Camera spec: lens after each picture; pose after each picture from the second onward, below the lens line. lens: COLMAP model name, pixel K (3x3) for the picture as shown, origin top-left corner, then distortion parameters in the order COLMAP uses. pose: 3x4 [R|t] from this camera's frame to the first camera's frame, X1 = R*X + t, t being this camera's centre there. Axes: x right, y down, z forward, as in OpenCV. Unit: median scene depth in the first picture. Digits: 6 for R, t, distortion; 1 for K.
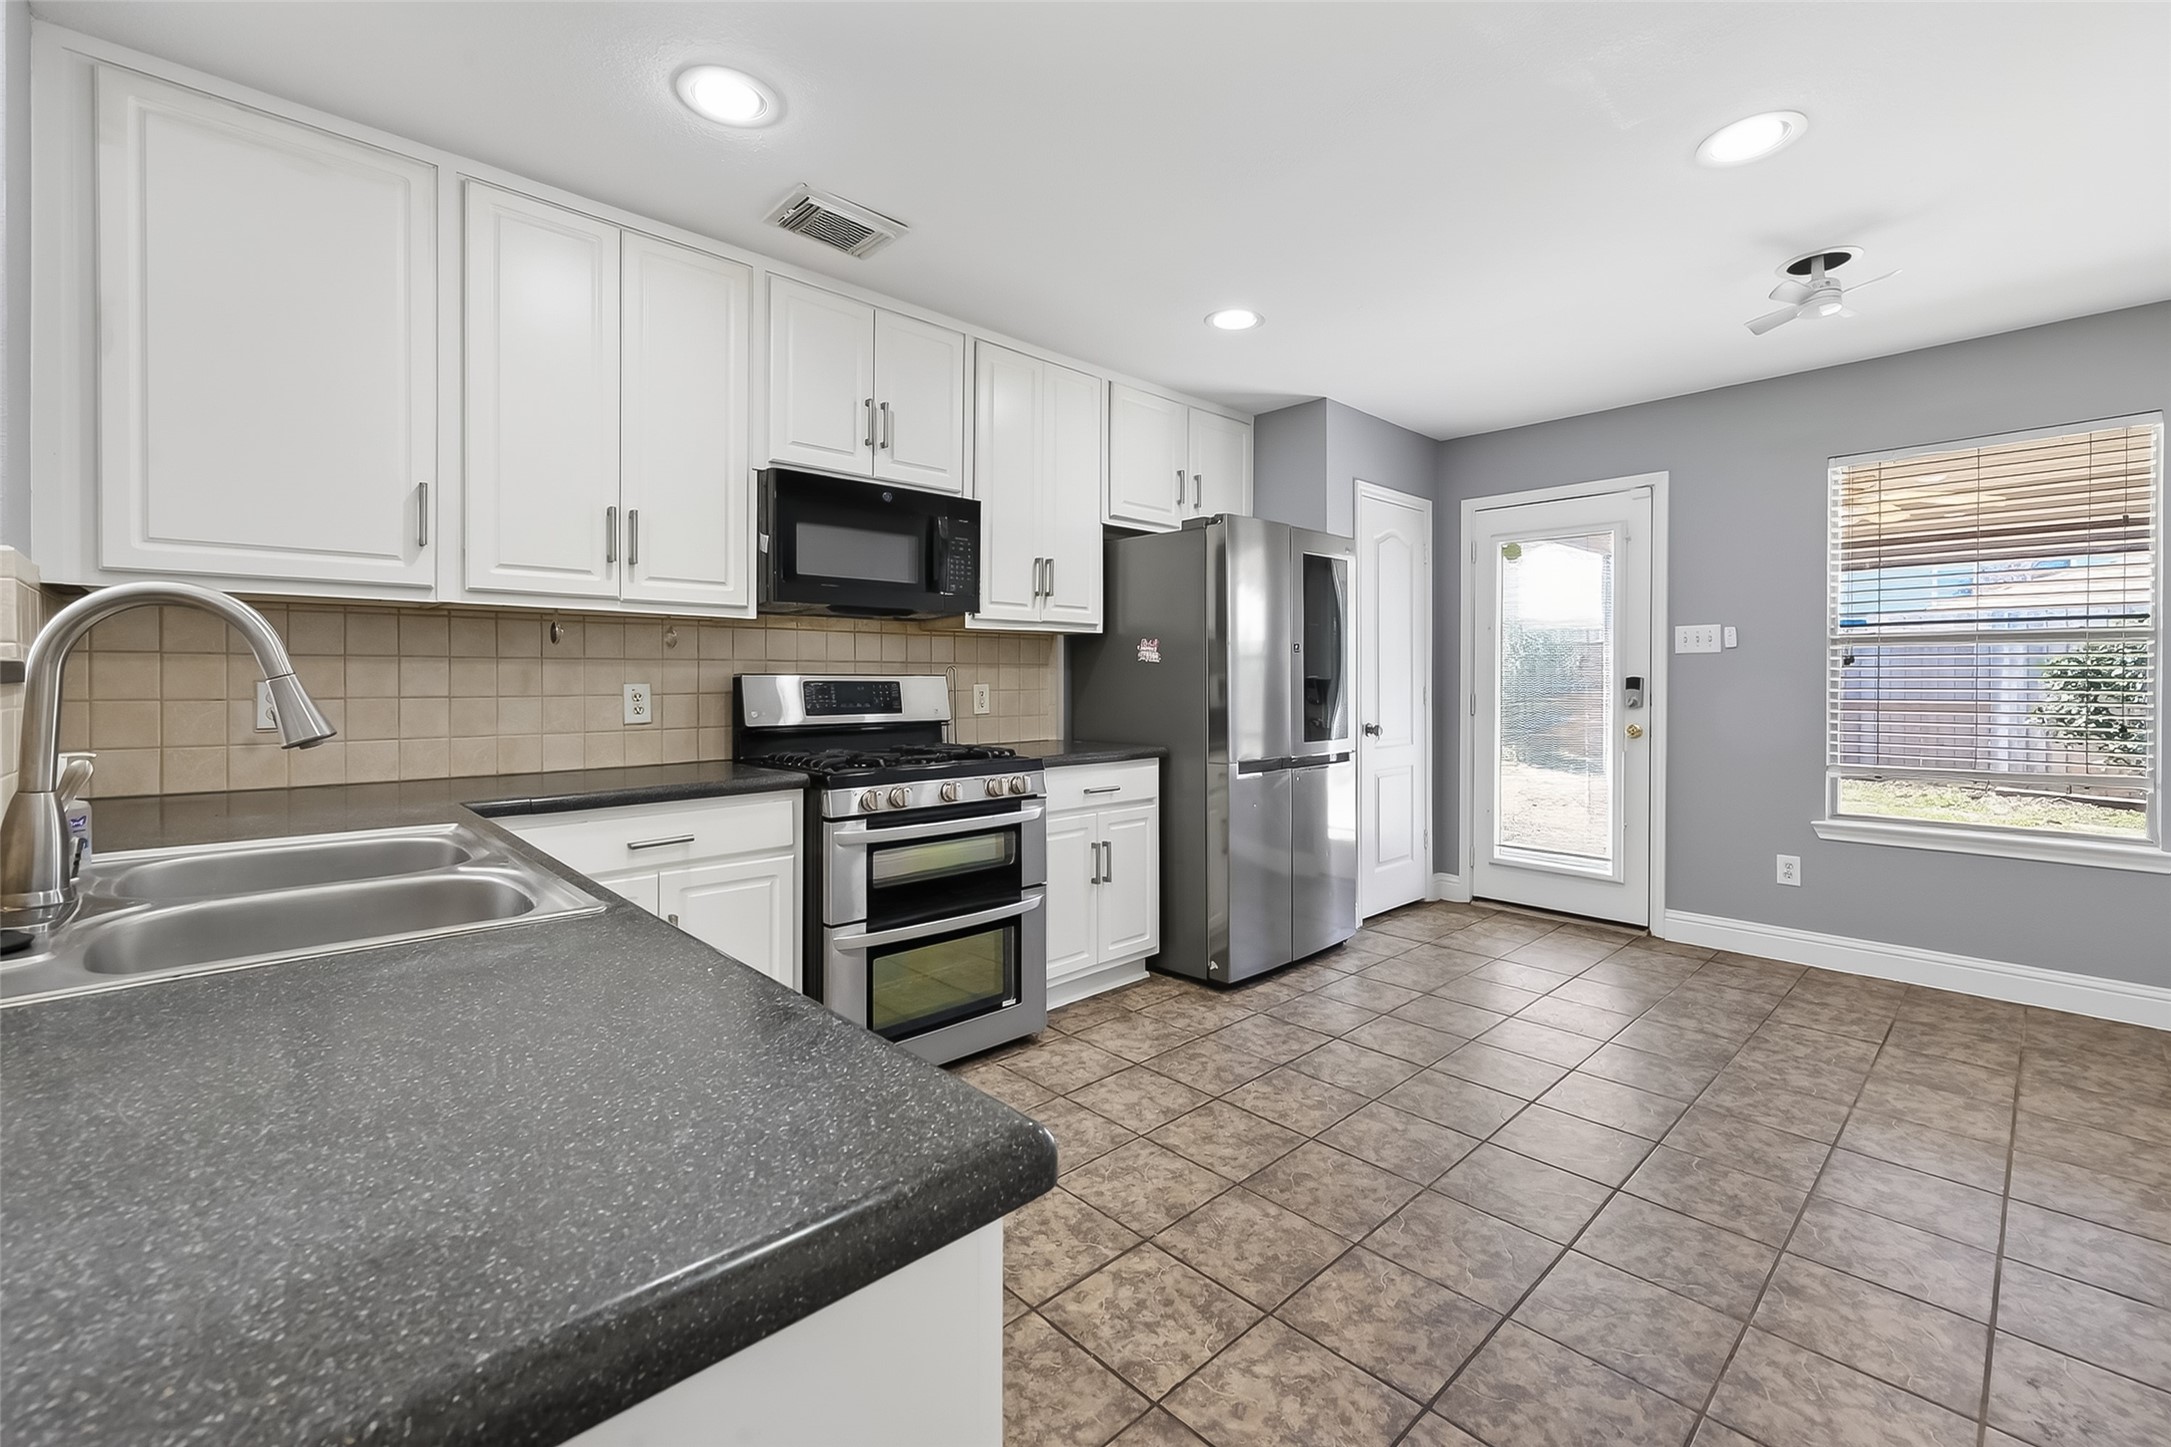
lens RADIAL K [[916.8, 0, 1072.7], [0, 916.8, 685.4], [0, 0, 1]] dist [-0.010777, -0.000141]
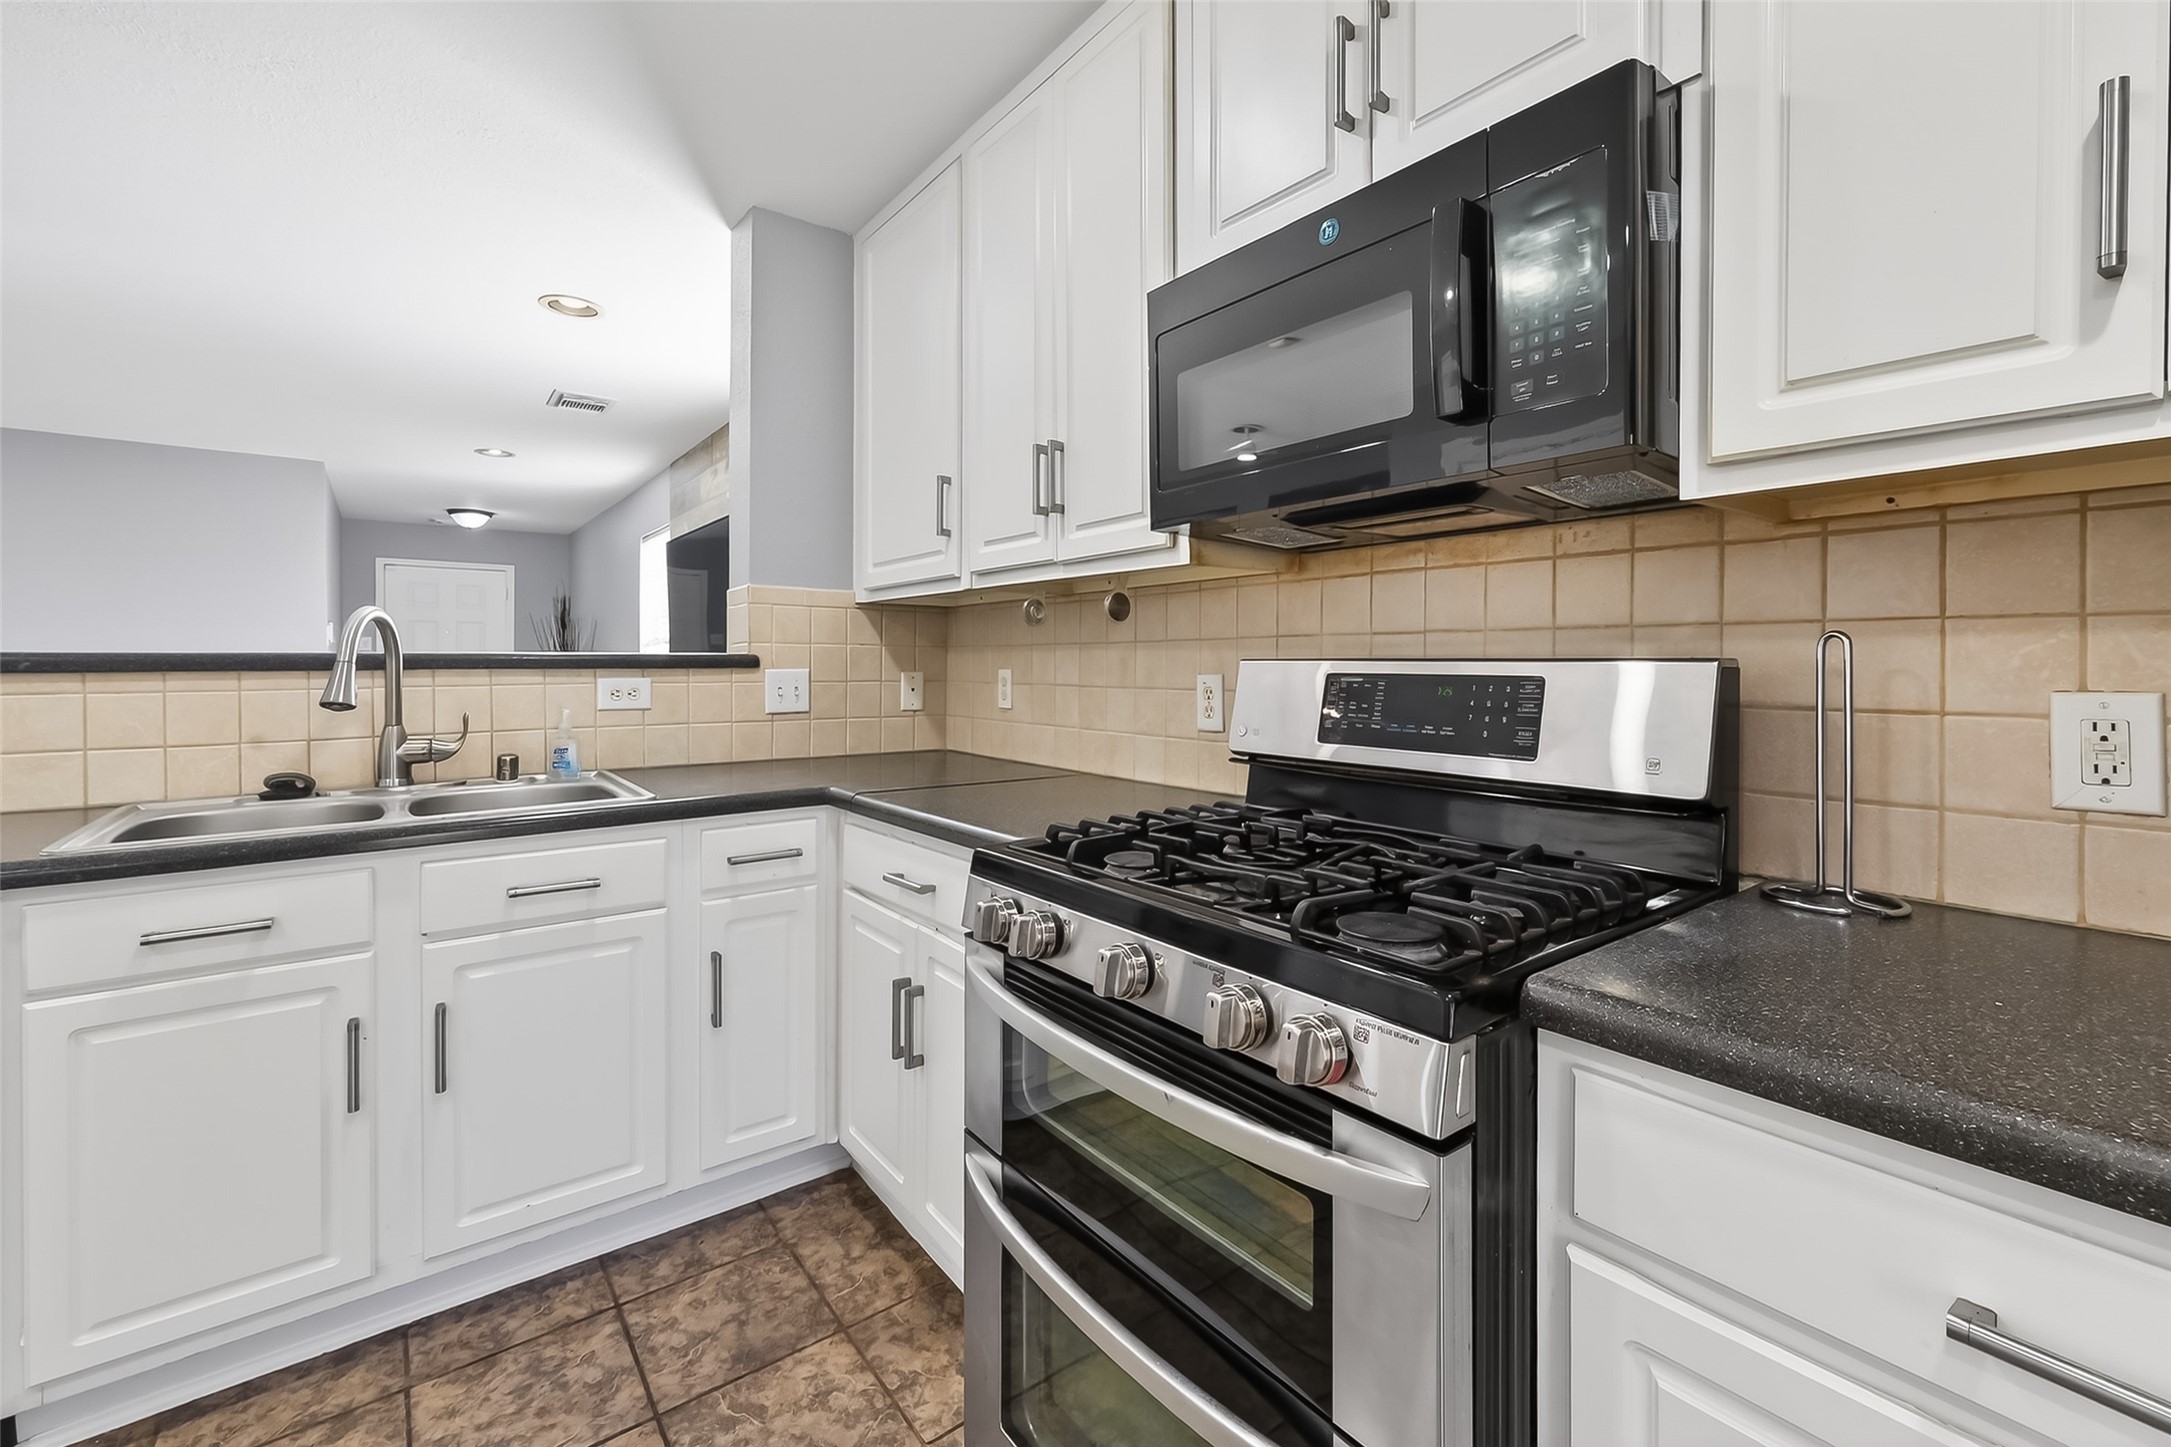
lens RADIAL K [[916.8, 0, 1072.7], [0, 916.8, 685.4], [0, 0, 1]] dist [-0.010777, -0.000141]
pose [[-0.099541, 0.021769, -0.994795, 0.222096], [-0.011412, 0.999670, 0.023018, -0.007852], [0.994968, 0.013643, -0.099260, 0.918978]]
